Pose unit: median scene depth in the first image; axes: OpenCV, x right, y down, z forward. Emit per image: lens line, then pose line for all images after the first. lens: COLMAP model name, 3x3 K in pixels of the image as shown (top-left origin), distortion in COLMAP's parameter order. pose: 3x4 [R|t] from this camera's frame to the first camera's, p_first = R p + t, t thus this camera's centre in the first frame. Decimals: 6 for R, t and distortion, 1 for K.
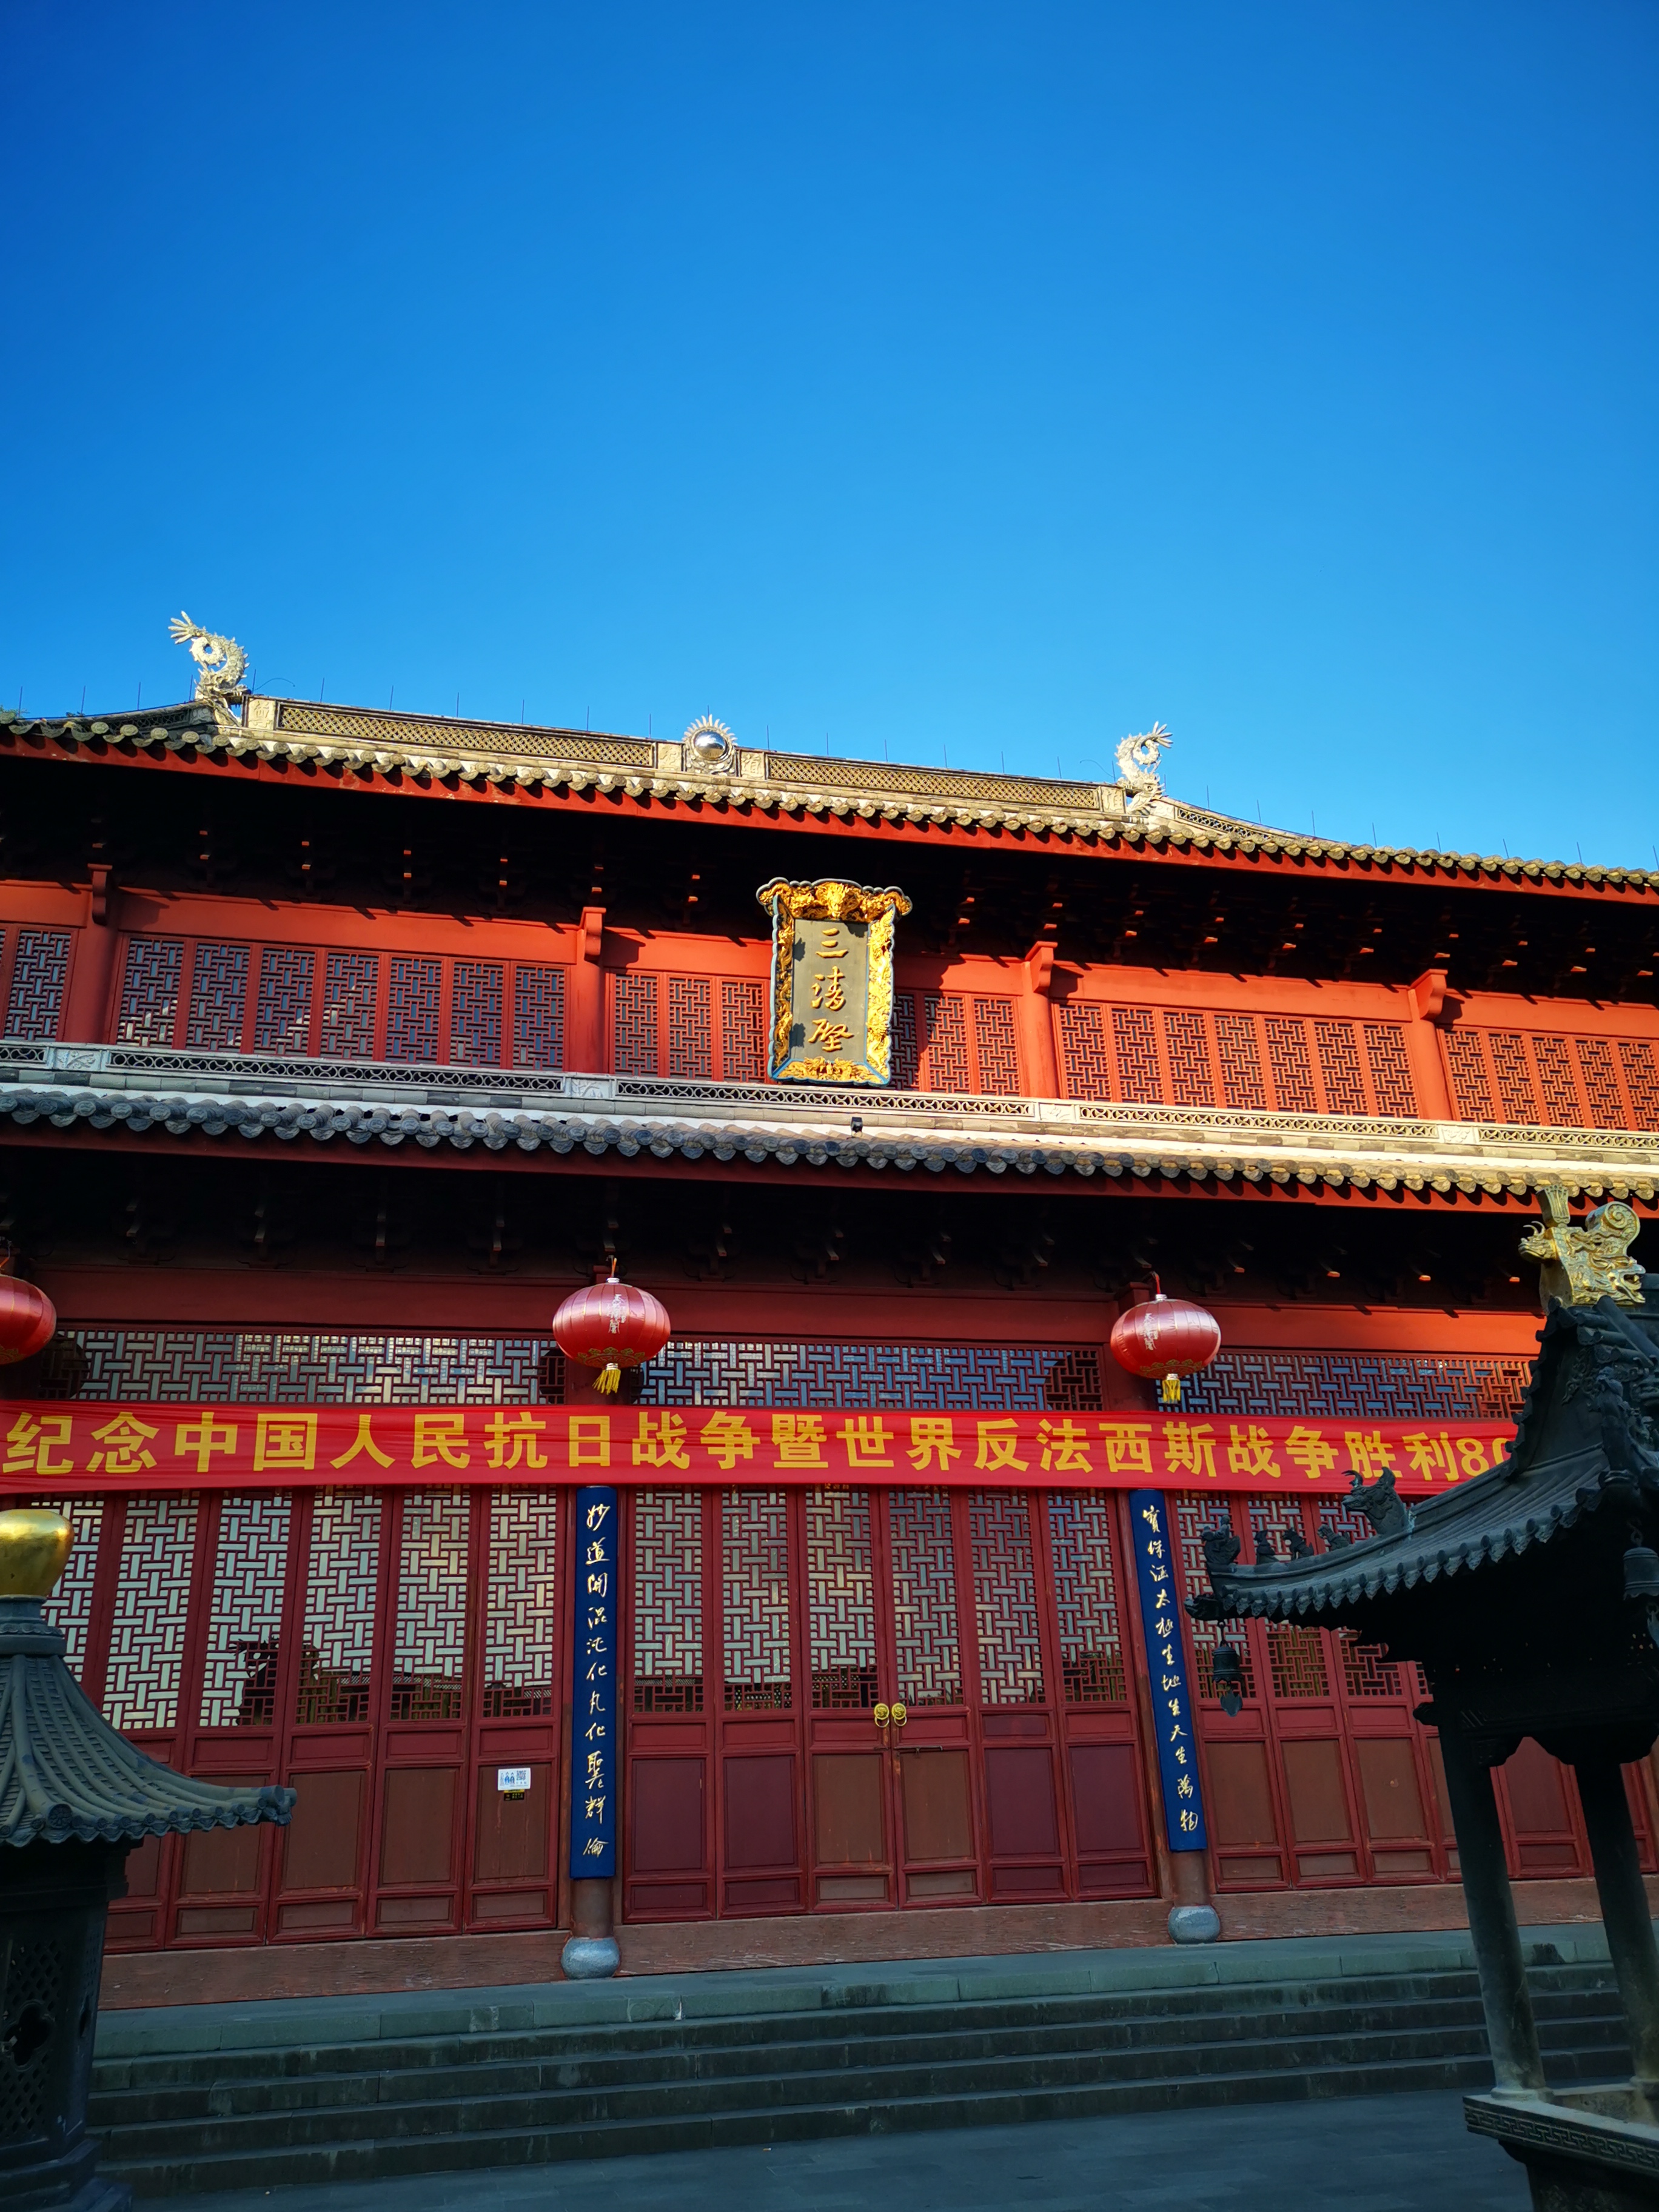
lens RADIAL K [[1808.0, 0, 829.5], [0, 1808.0, 1106.0], [0, 0, 1]] dist [-0.002319, -0.002181]
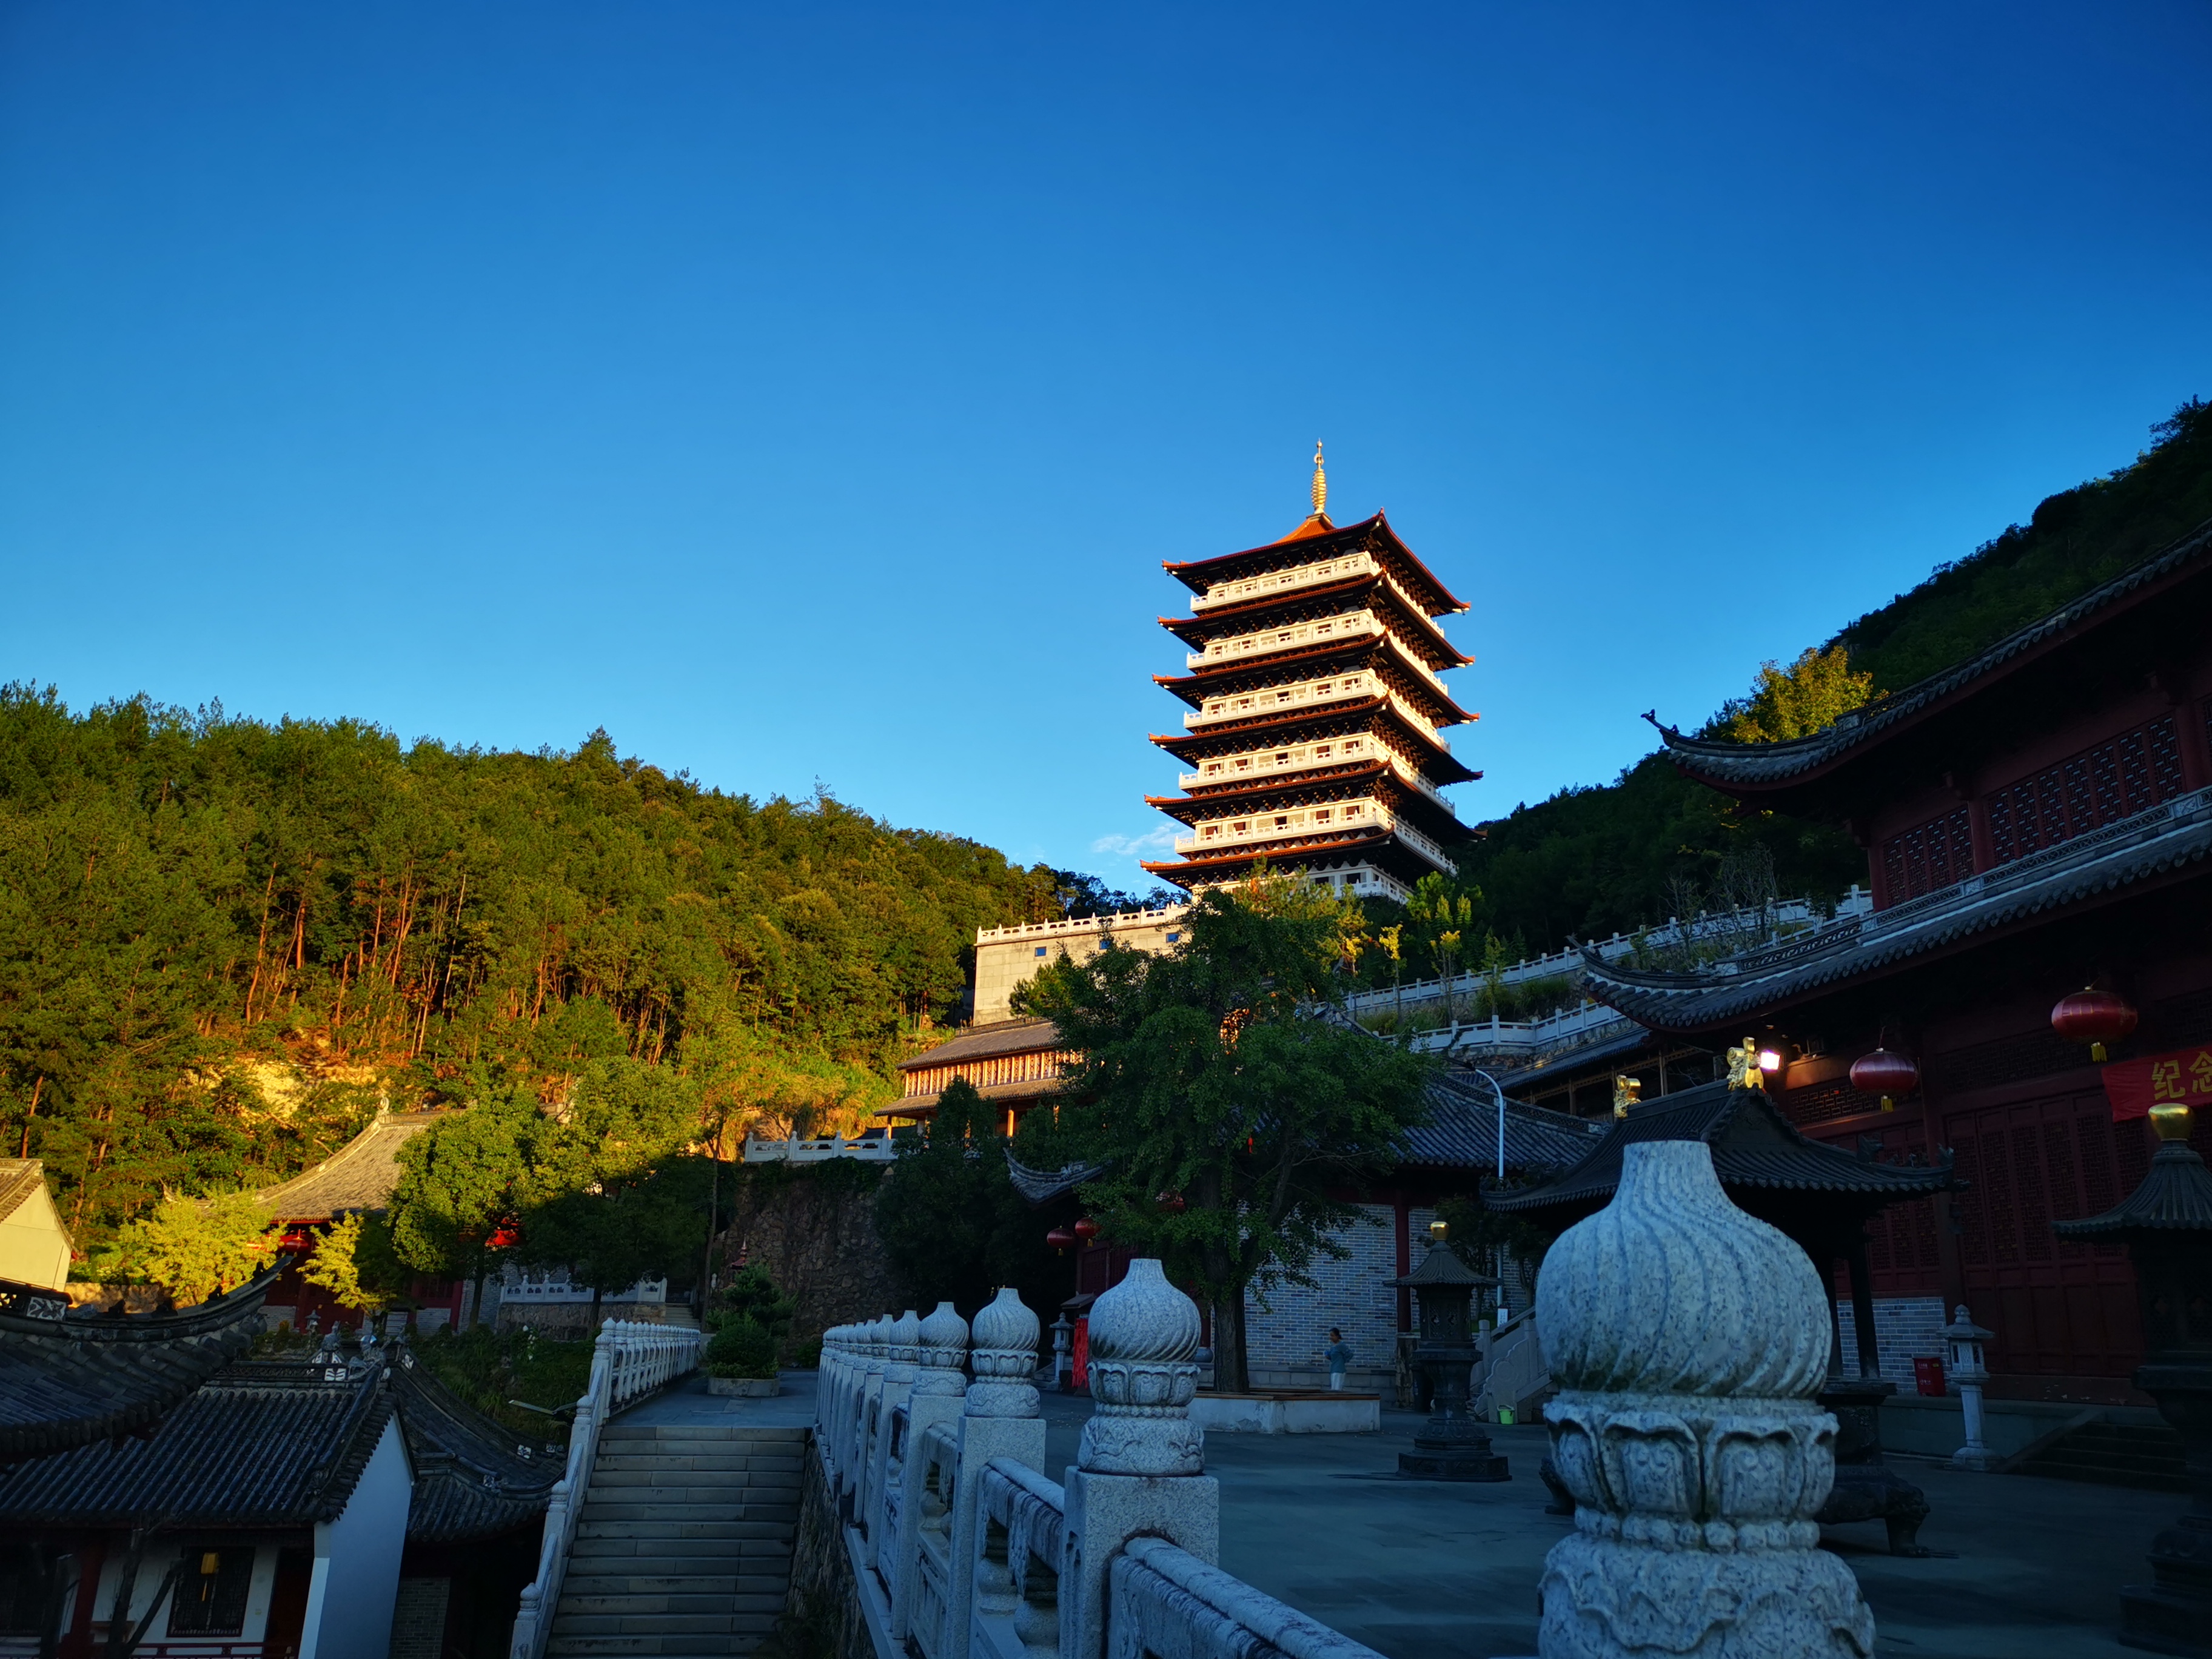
lens RADIAL K [[1808.0, 0, 1106.0], [0, 1808.0, 829.5], [0, 0, 1]] dist [-0.002319, -0.002181]
pose [[-0.139570, -0.210338, -0.967615, 1.261759], [0.332189, 0.910606, -0.245861, 0.067637], [0.932829, -0.355746, -0.057222, 0.300780]]
